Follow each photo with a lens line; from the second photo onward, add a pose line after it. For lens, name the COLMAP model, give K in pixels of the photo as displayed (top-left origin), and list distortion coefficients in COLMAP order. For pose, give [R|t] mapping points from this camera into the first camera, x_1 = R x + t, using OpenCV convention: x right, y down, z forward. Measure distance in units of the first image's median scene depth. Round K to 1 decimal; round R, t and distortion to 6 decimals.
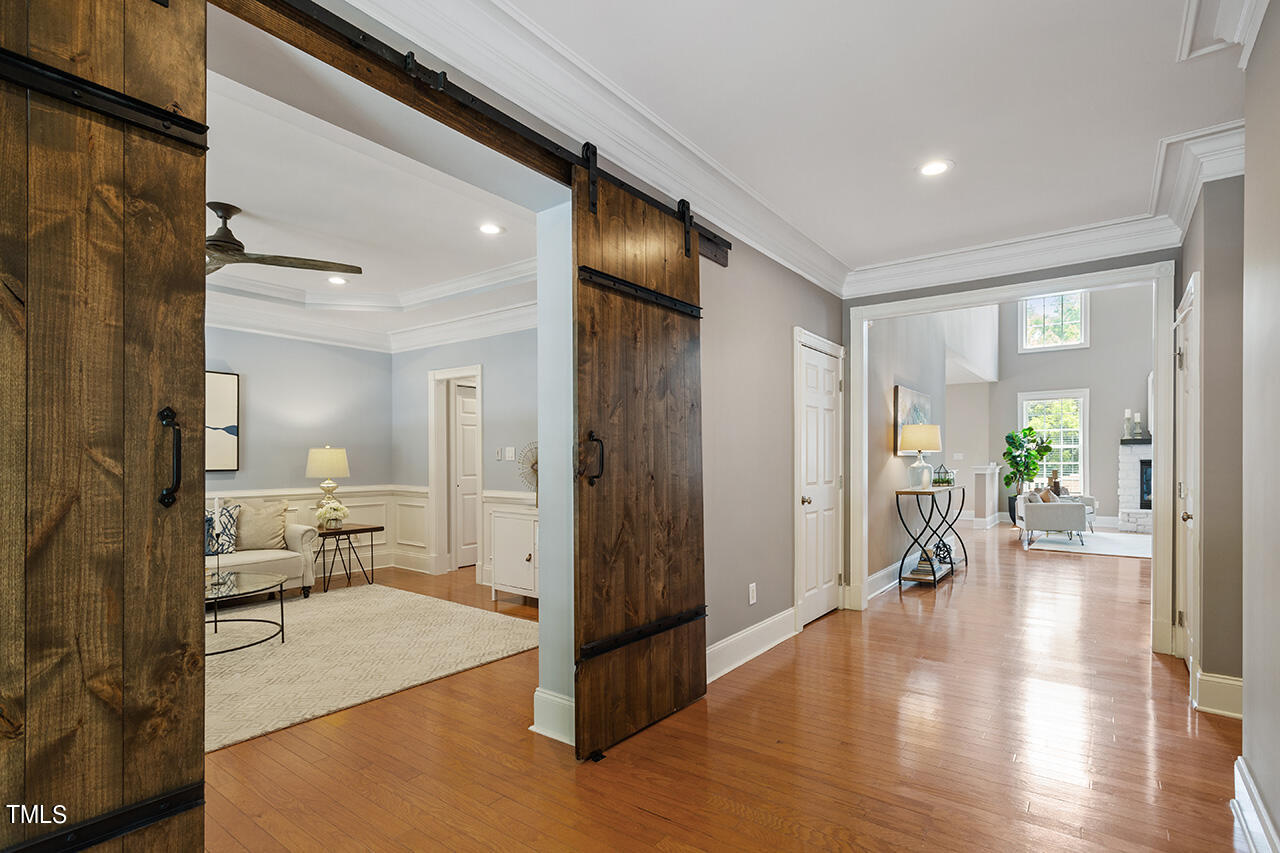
lens RADIAL K [[623.0, 0, 645.5], [0, 623.0, 460.7], [0, 0, 1]] dist [0.000998, 0.000321]
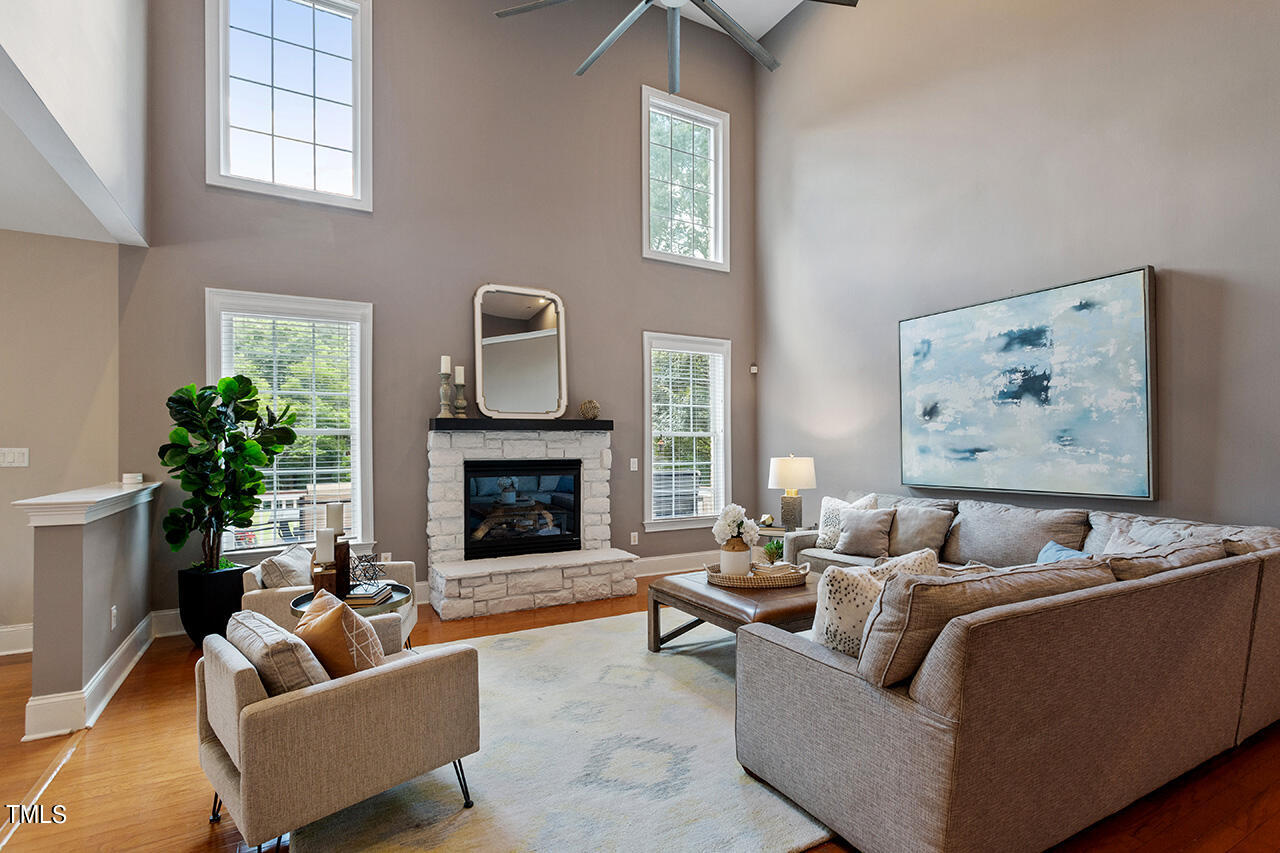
lens RADIAL K [[616.8, 0, 638.0], [0, 616.8, 444.3], [0, 0, 1]] dist [-0.000736, 0.000399]
pose [[0.407926, 0.001002, 0.913015, 0.380140], [0.007383, 0.999963, -0.004397, -0.010835], [-0.912985, 0.008534, 0.407903, 0.637096]]
